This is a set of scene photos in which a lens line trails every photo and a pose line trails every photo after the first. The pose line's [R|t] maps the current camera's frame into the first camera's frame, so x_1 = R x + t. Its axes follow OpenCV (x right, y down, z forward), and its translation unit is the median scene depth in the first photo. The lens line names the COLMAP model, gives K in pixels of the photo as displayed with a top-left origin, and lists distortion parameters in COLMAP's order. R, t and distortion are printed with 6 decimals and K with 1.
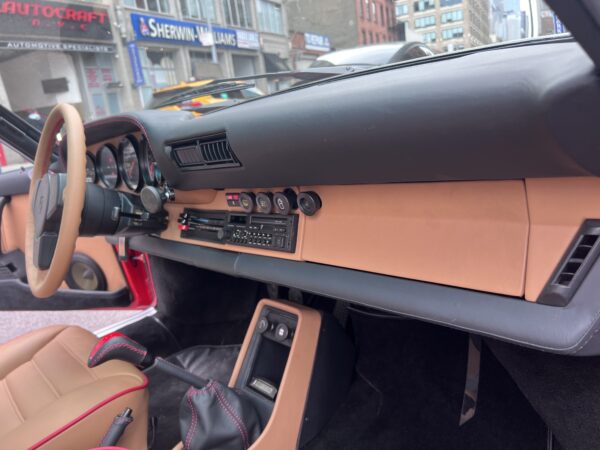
lens RADIAL K [[465.8, 0, 312.7], [0, 465.8, 223.5], [0, 0, 1]] dist [0.042829, -0.057916]
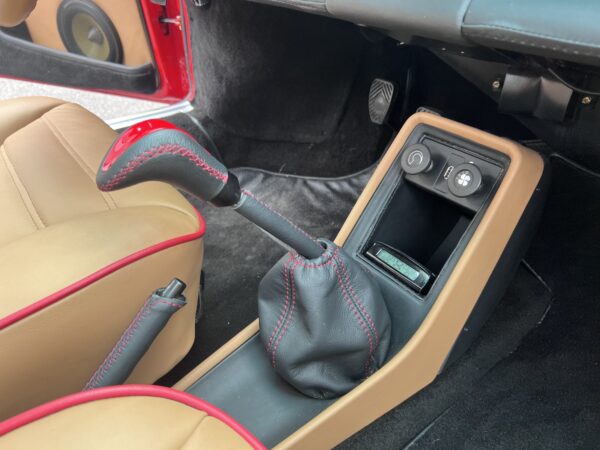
lens RADIAL K [[465.8, 0, 314.5], [0, 465.8, 218.2], [0, 0, 1]] dist [0.042829, -0.057916]
pose [[0.984251, 0.175050, 0.024645, -0.153735], [-0.173307, 0.928027, 0.329742, 0.083530], [0.034851, -0.328820, 0.943749, 0.315969]]
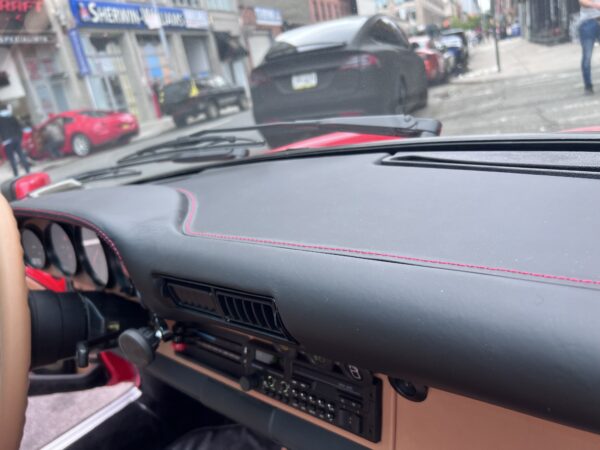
lens RADIAL K [[465.8, 0, 310.3], [0, 465.8, 216.1], [0, 0, 1]] dist [0.042829, -0.057916]
pose [[0.994007, -0.087781, 0.065147, -0.071327], [0.085283, 0.995546, 0.040187, -0.132959], [-0.068384, -0.034391, 0.997066, 0.187318]]
